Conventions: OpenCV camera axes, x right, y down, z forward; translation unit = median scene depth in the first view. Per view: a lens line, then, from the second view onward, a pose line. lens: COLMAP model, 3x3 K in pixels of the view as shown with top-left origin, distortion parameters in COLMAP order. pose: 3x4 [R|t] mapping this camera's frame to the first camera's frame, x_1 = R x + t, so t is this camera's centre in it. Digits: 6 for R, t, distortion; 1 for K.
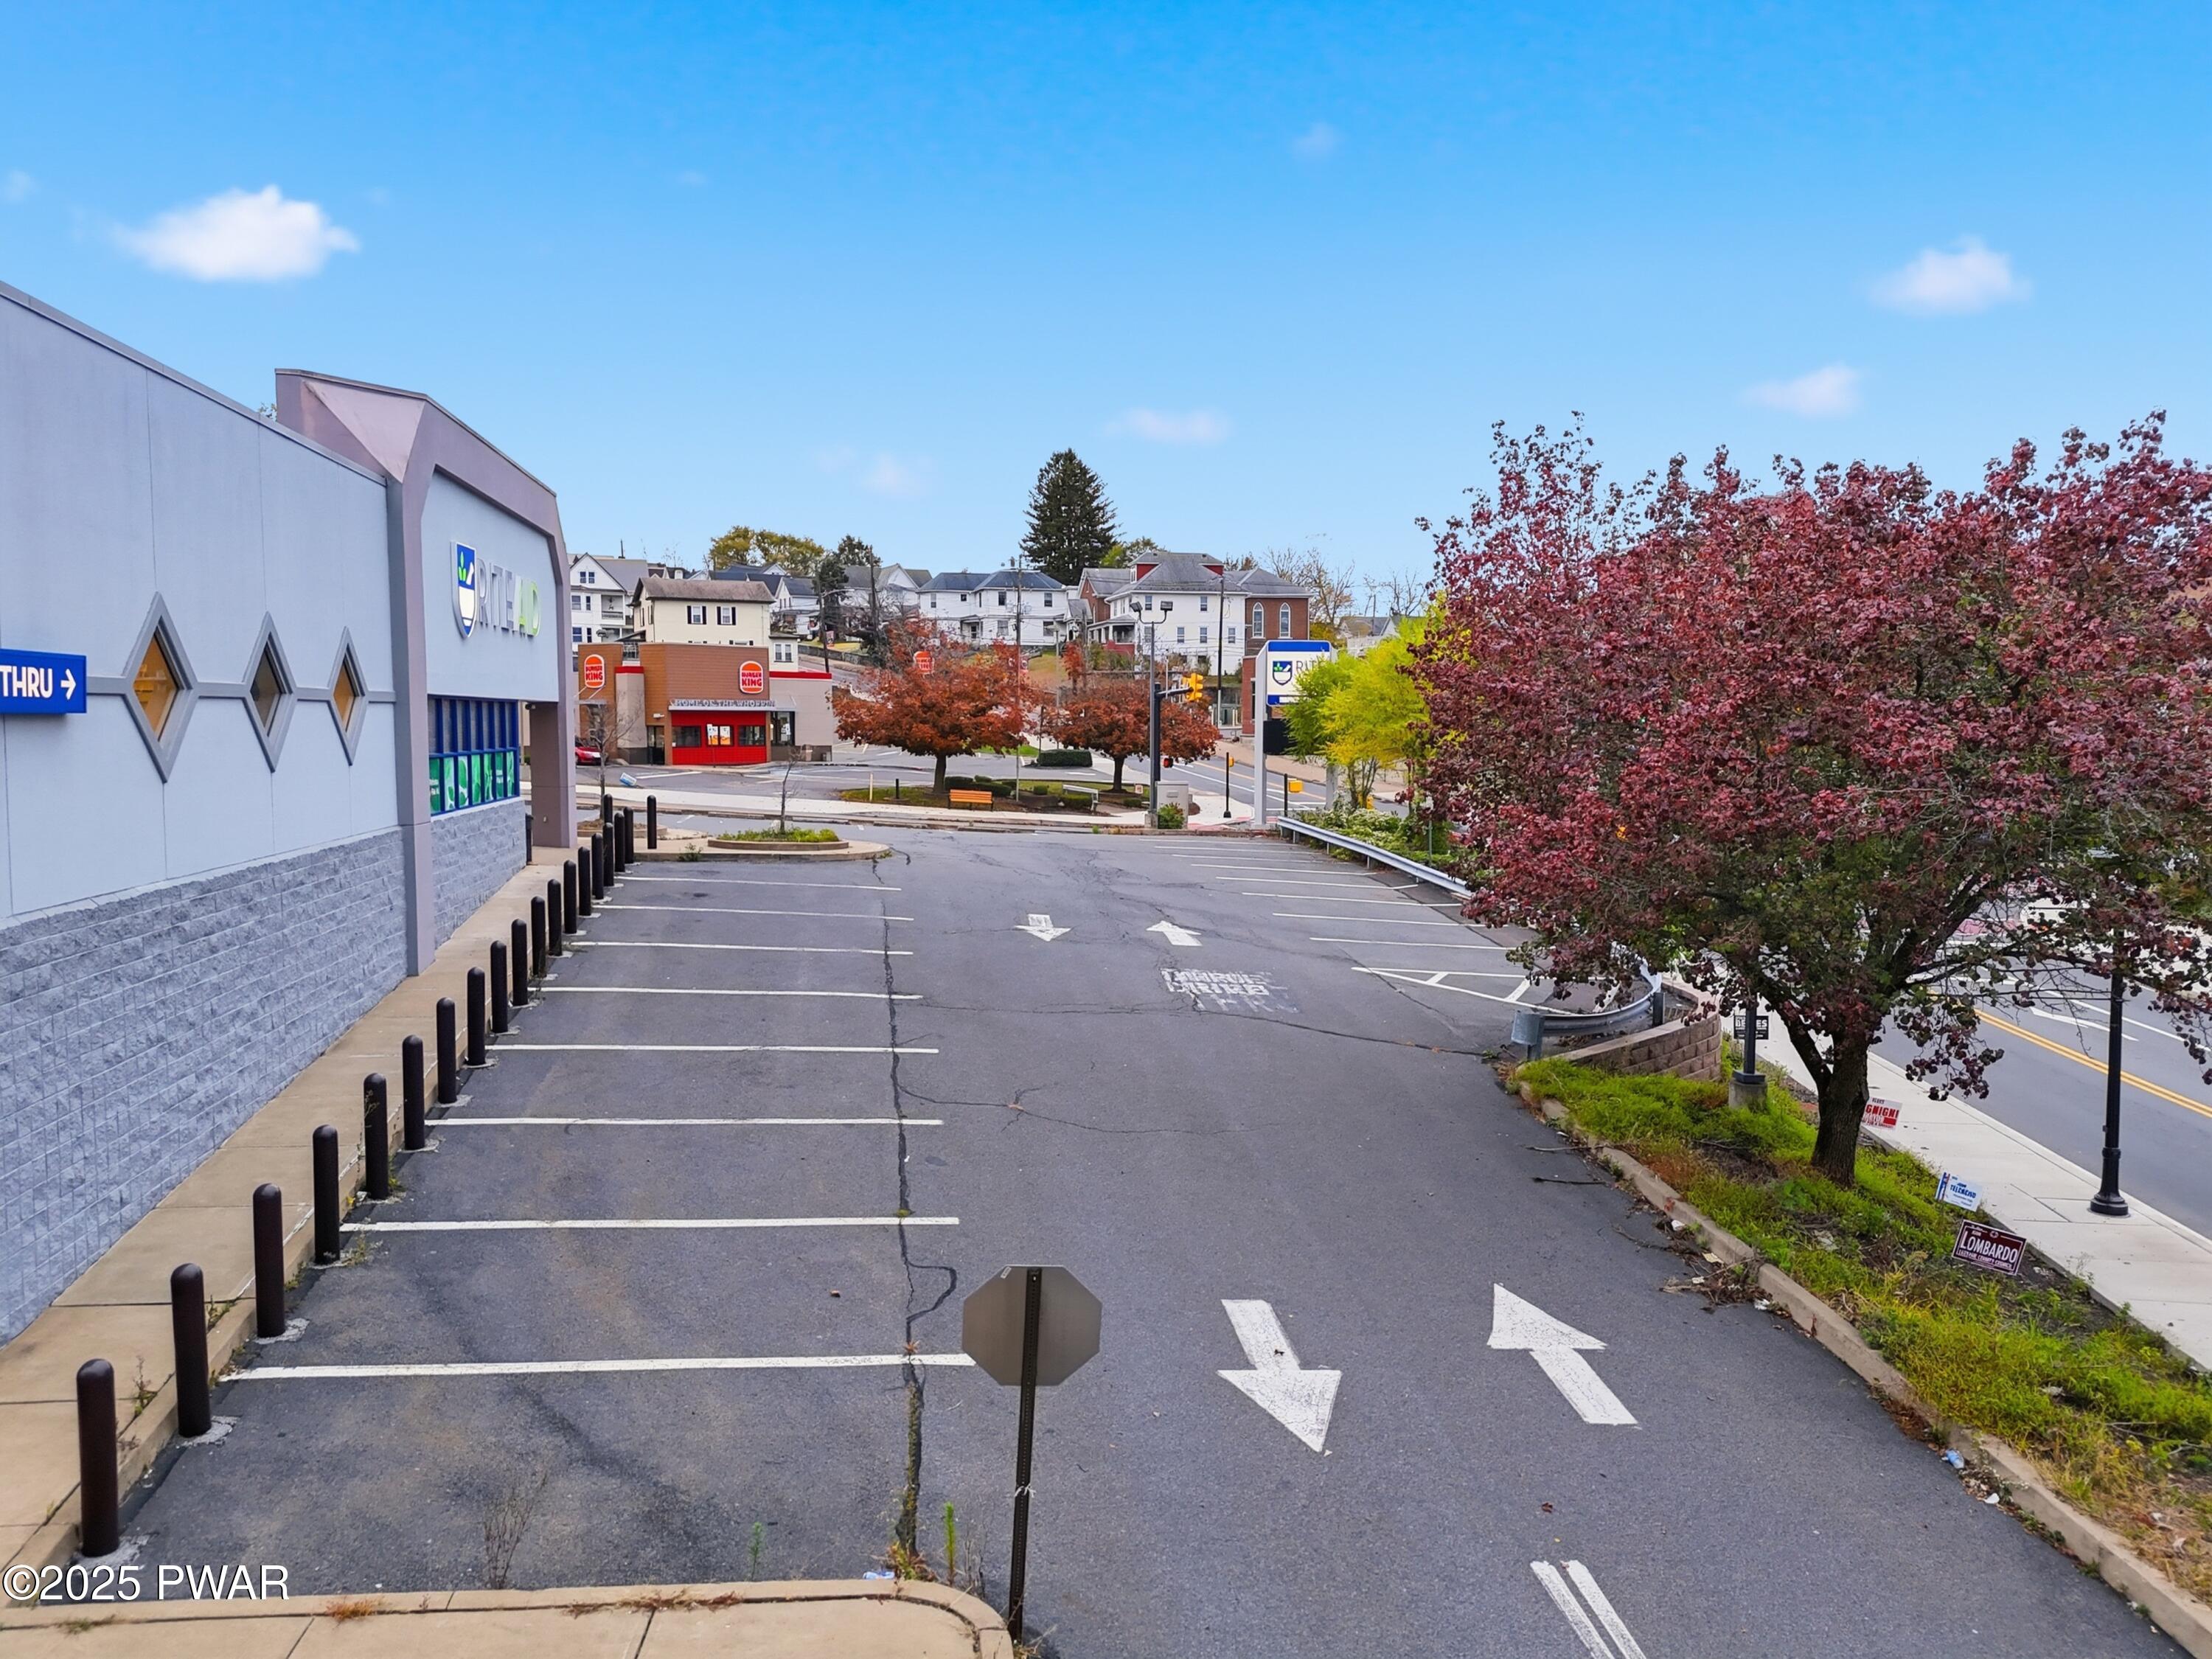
lens RADIAL K [[1622.2, 0, 1107.8], [0, 1622.2, 836.7], [0, 0, 1]] dist [0.050927, -0.041392]
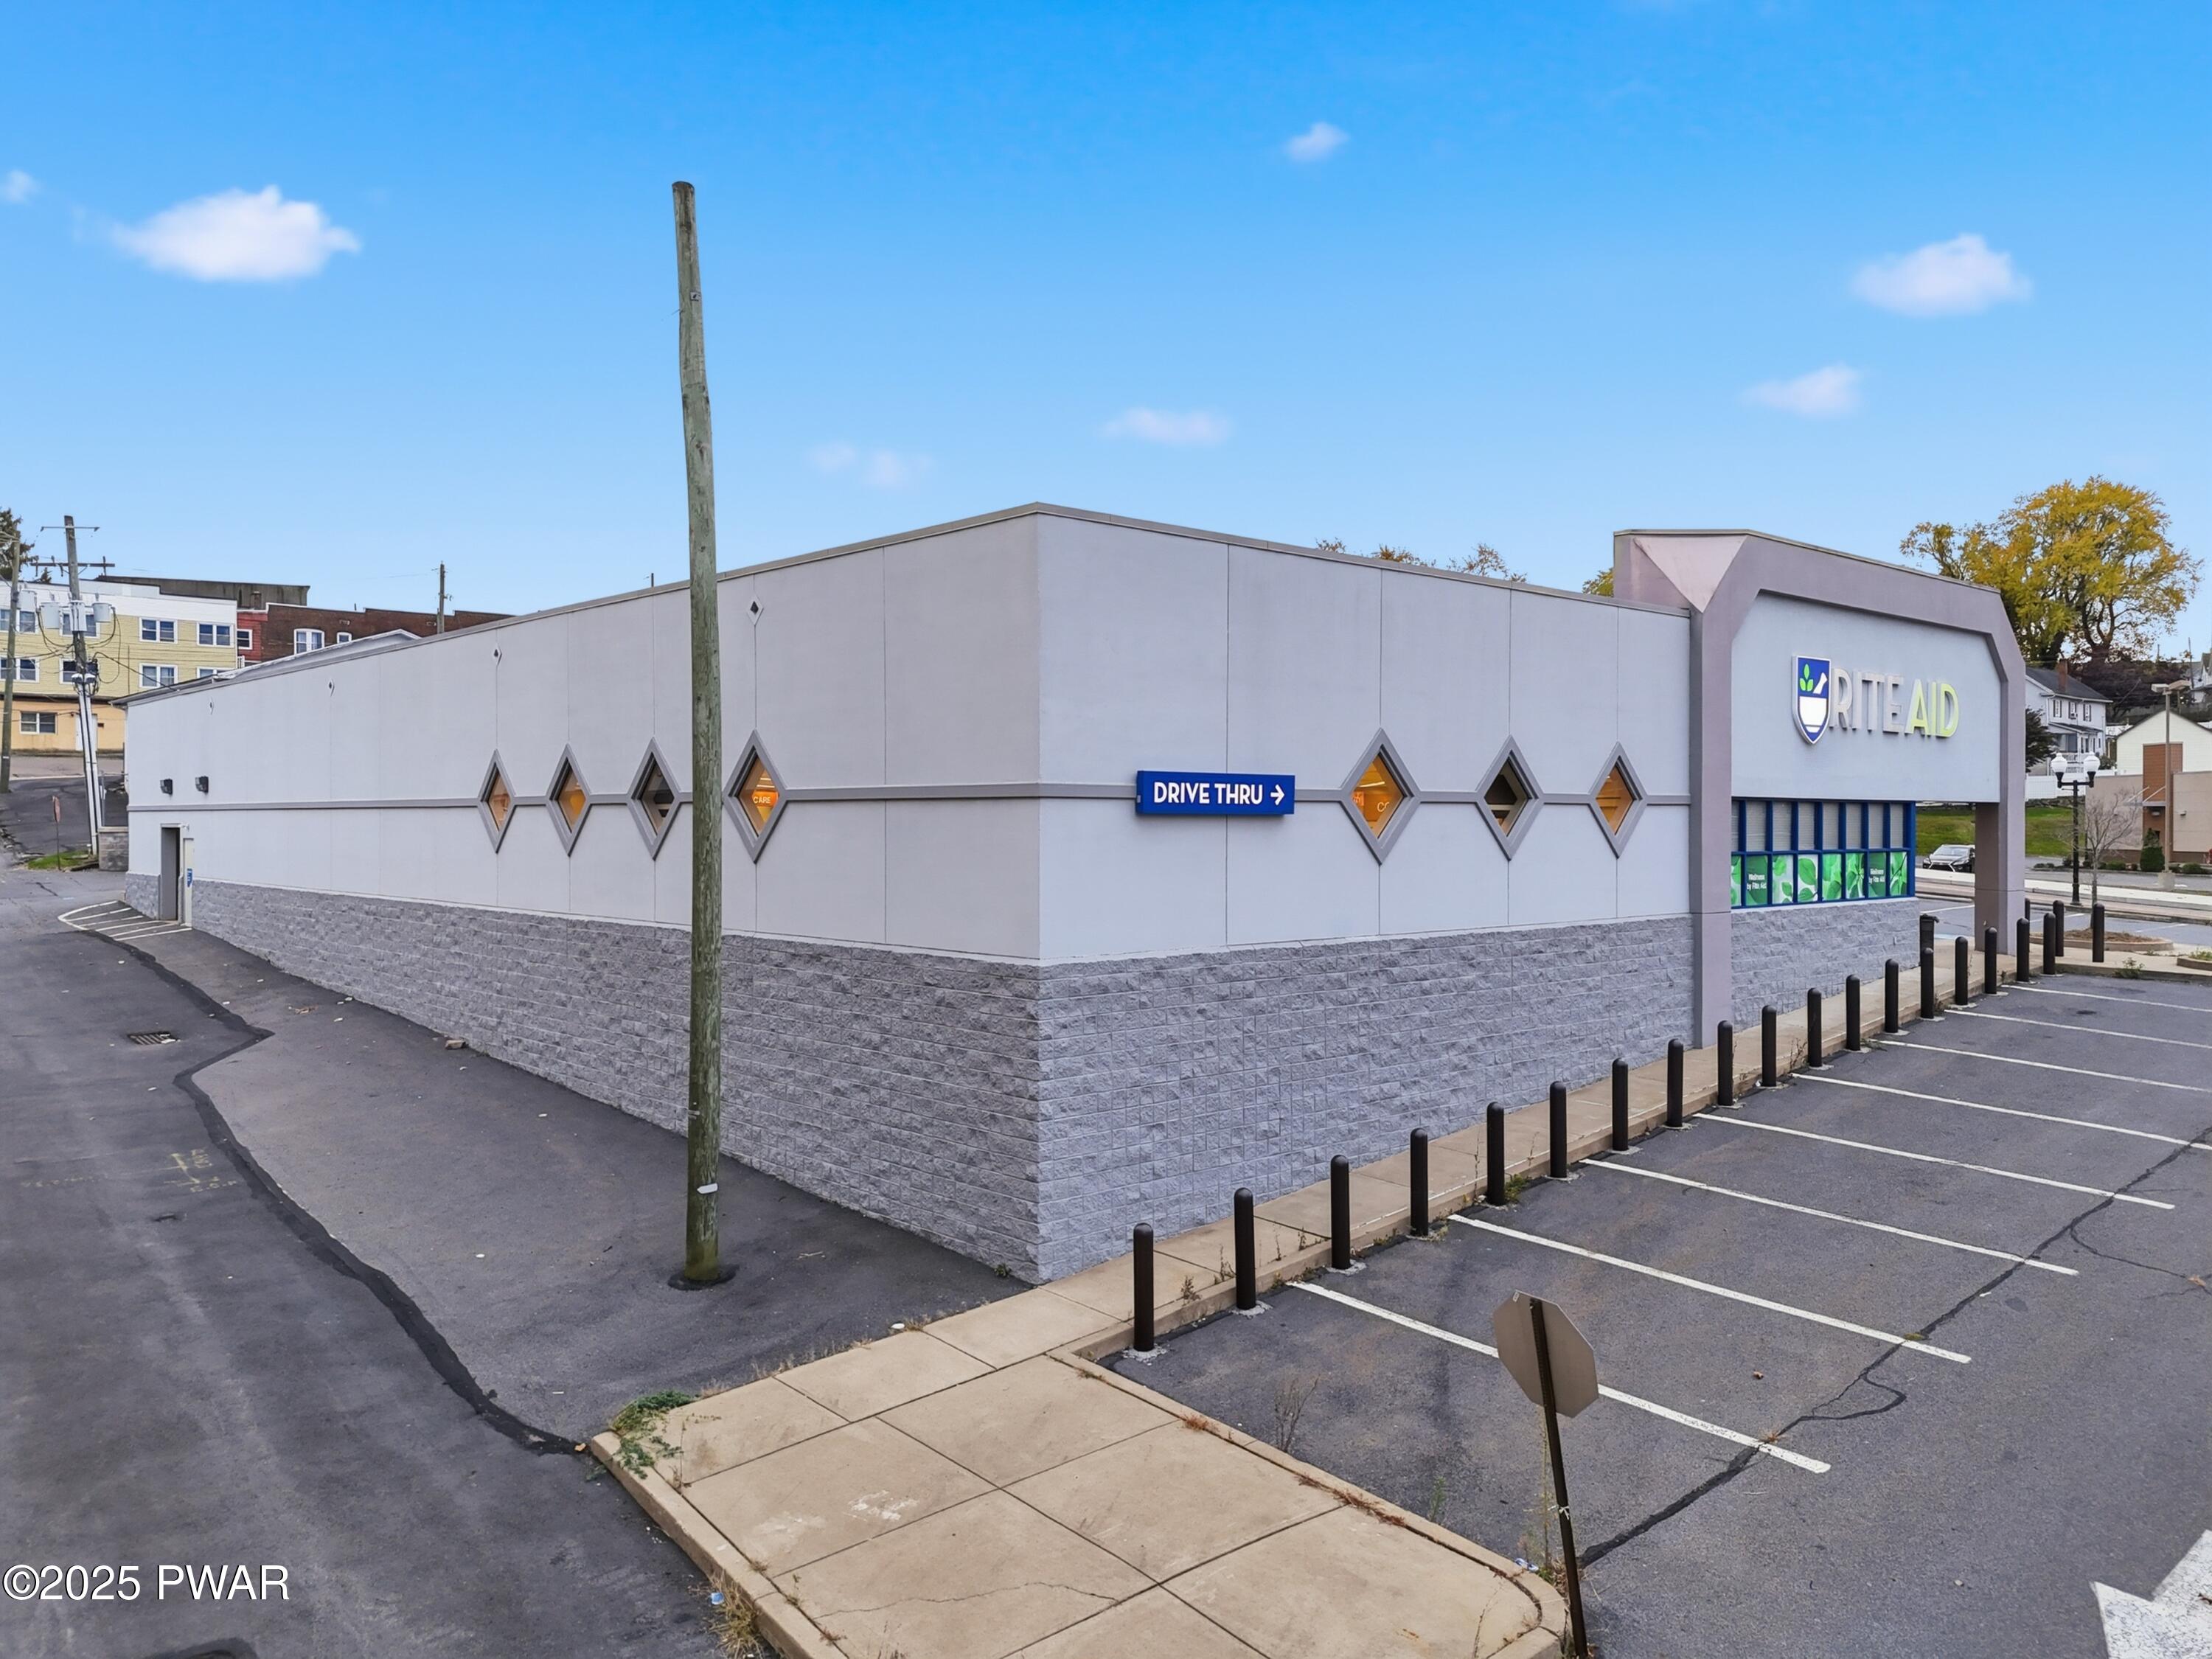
lens RADIAL K [[1622.2, 0, 1102.1], [0, 1622.2, 821.7], [0, 0, 1]] dist [0.050927, -0.041392]
pose [[0.544837, 0.004157, -0.838532, 0.473419], [-0.063904, 0.997286, -0.036577, -0.004130], [0.836103, 0.073514, 0.543624, 0.065039]]
